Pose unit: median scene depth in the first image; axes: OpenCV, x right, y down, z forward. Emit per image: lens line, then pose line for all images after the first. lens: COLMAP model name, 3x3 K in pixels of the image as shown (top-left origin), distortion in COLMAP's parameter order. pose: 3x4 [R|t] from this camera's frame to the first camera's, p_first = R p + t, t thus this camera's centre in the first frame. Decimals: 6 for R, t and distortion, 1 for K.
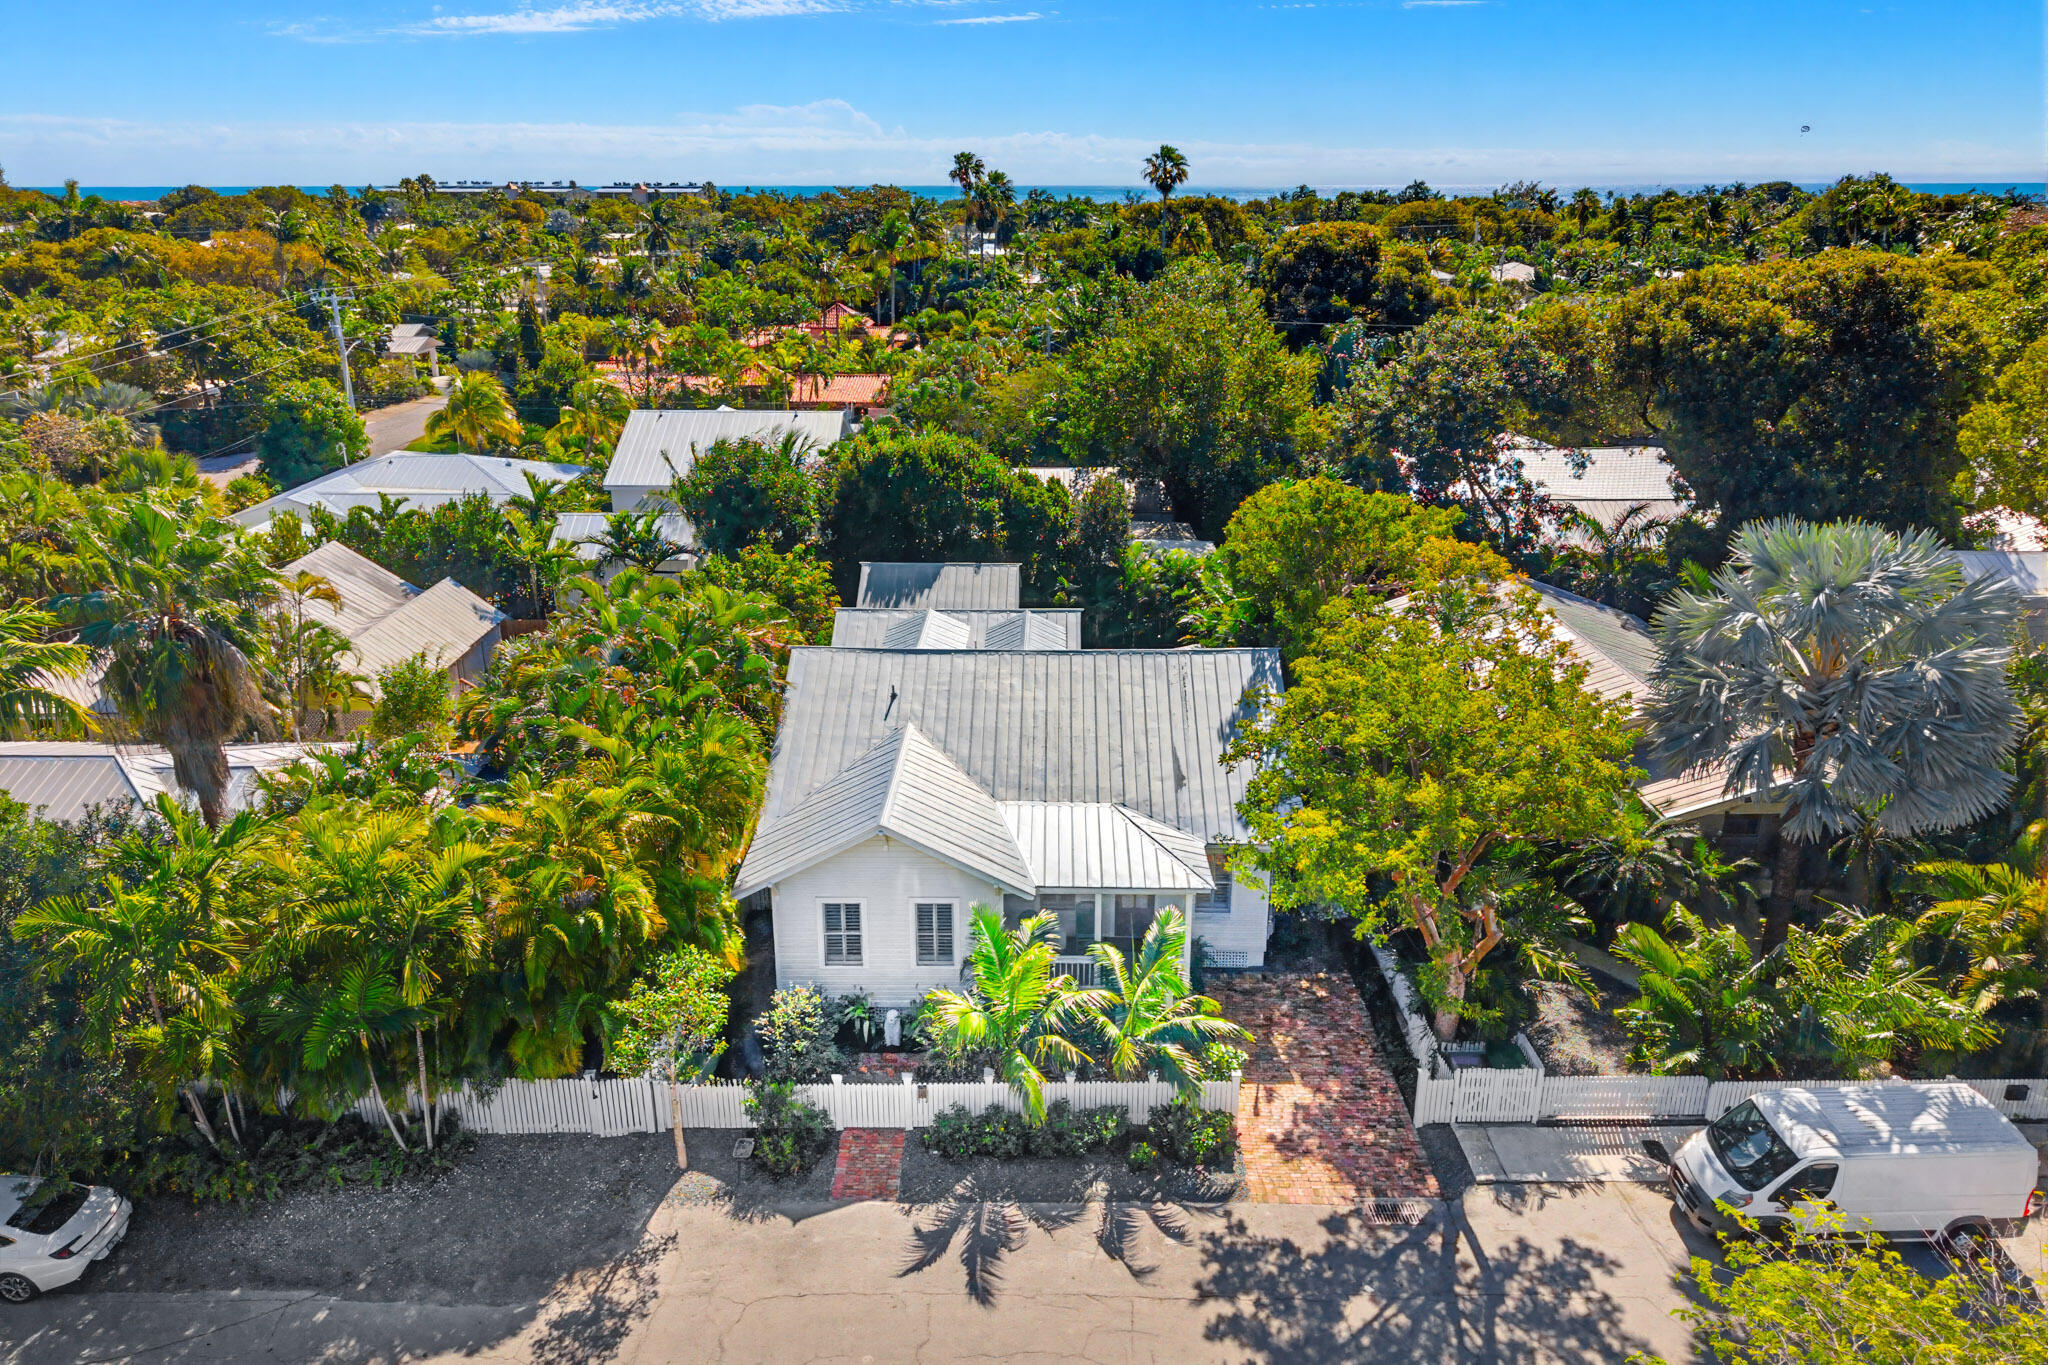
lens RADIAL K [[1612.6, 0, 1024.3], [0, 1612.6, 714.0], [0, 0, 1]] dist [0.002760, 0.000076]
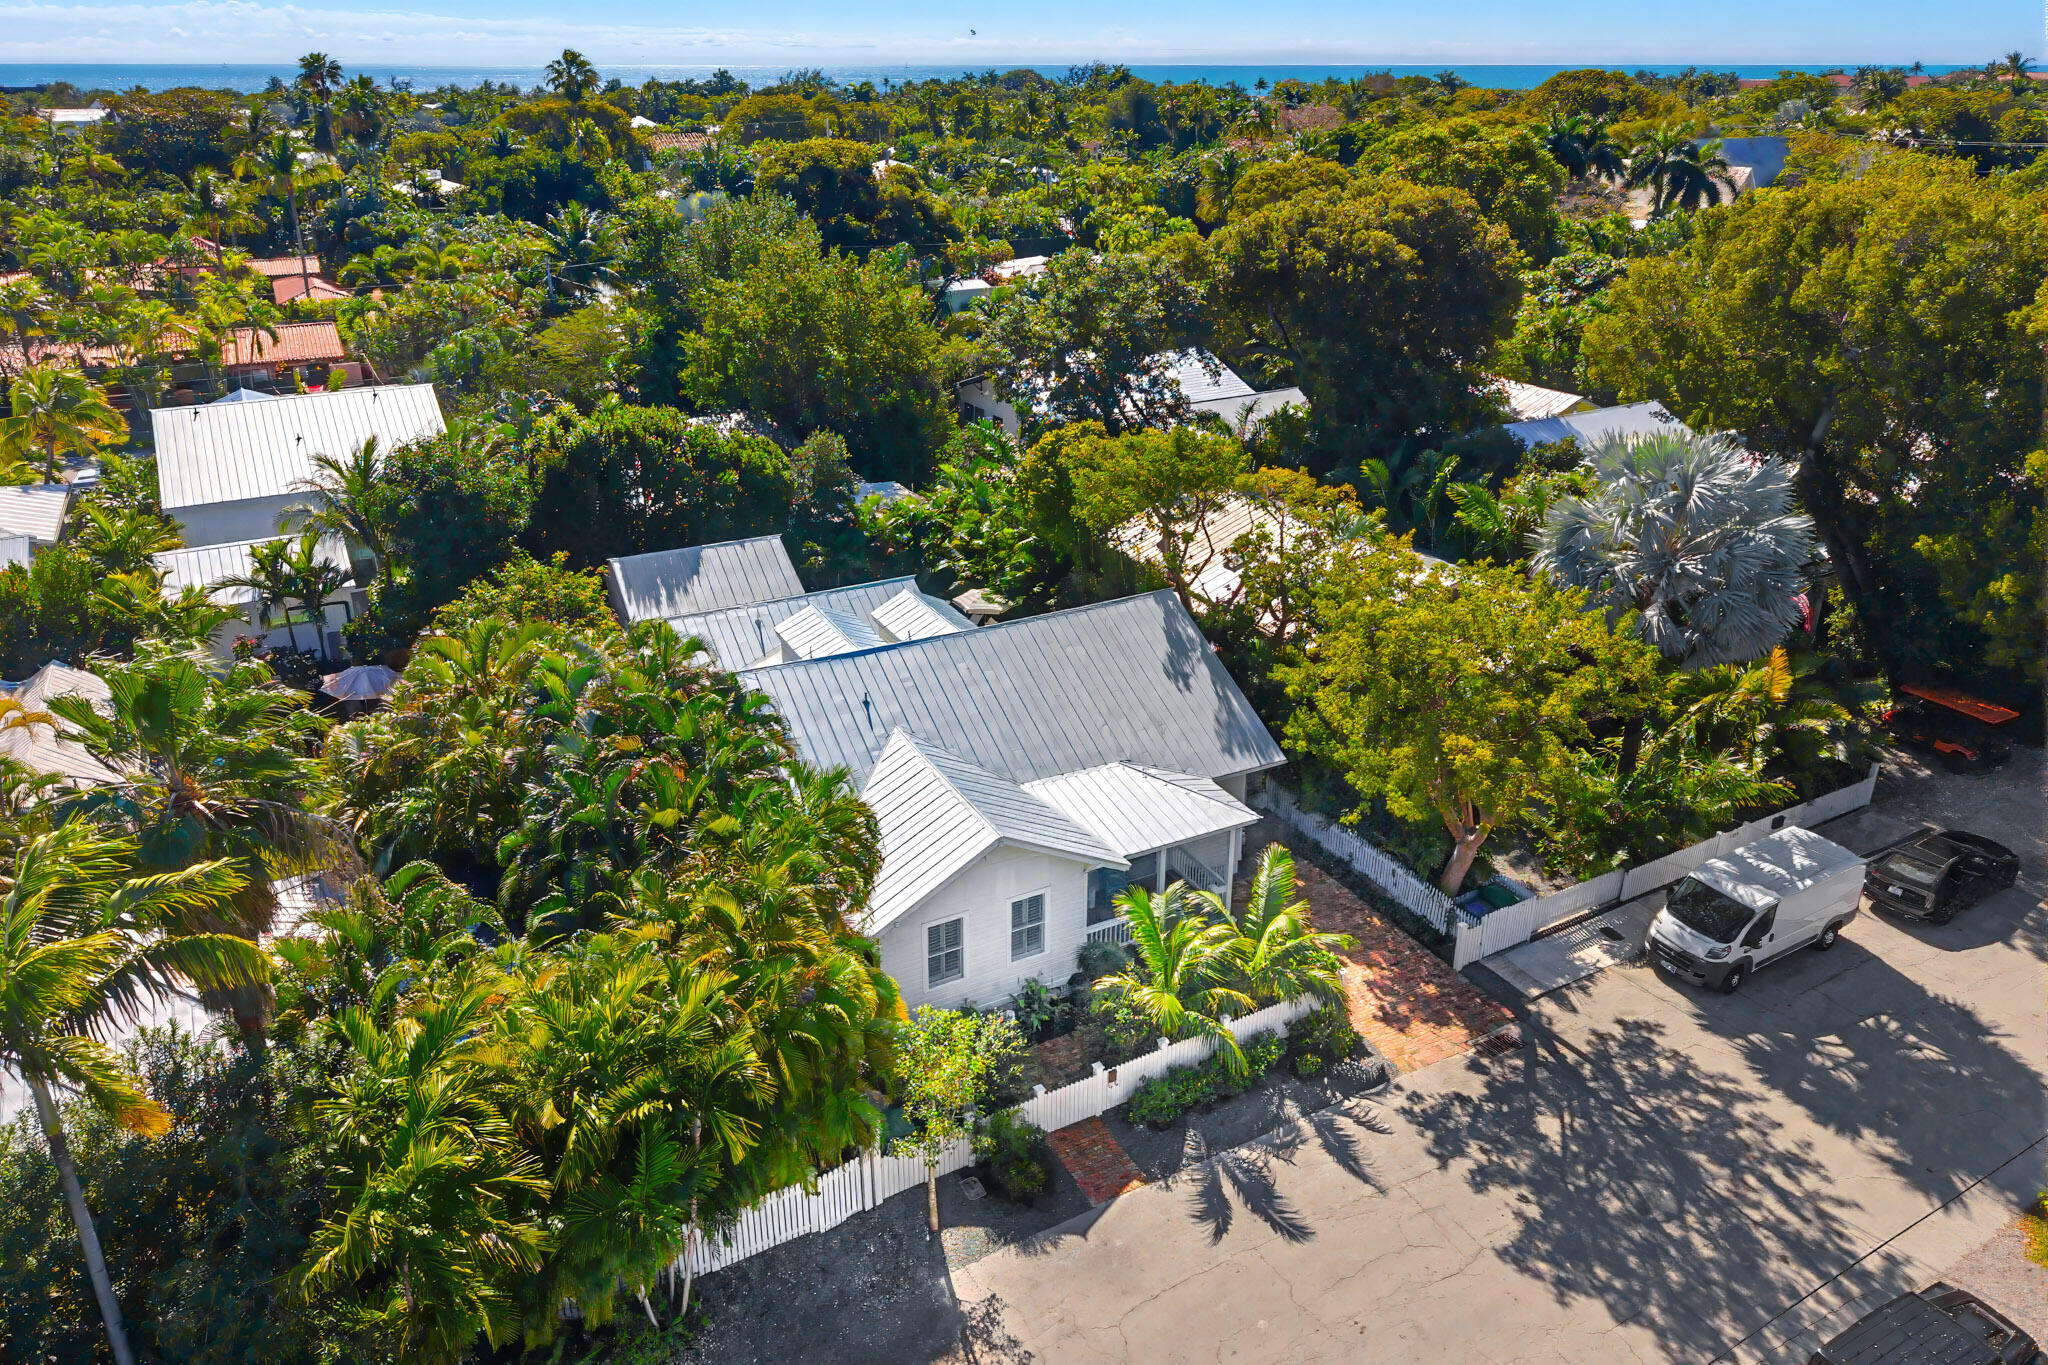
lens RADIAL K [[1595.4, 0, 1024.0], [0, 1595.4, 682.5], [0, 0, 1]] dist [0.010470, -0.001514]
pose [[0.838820, -0.200092, 0.506304, -0.584646], [0.161944, 0.979617, 0.118847, -0.147711], [-0.519765, -0.017698, 0.854126, 0.150723]]
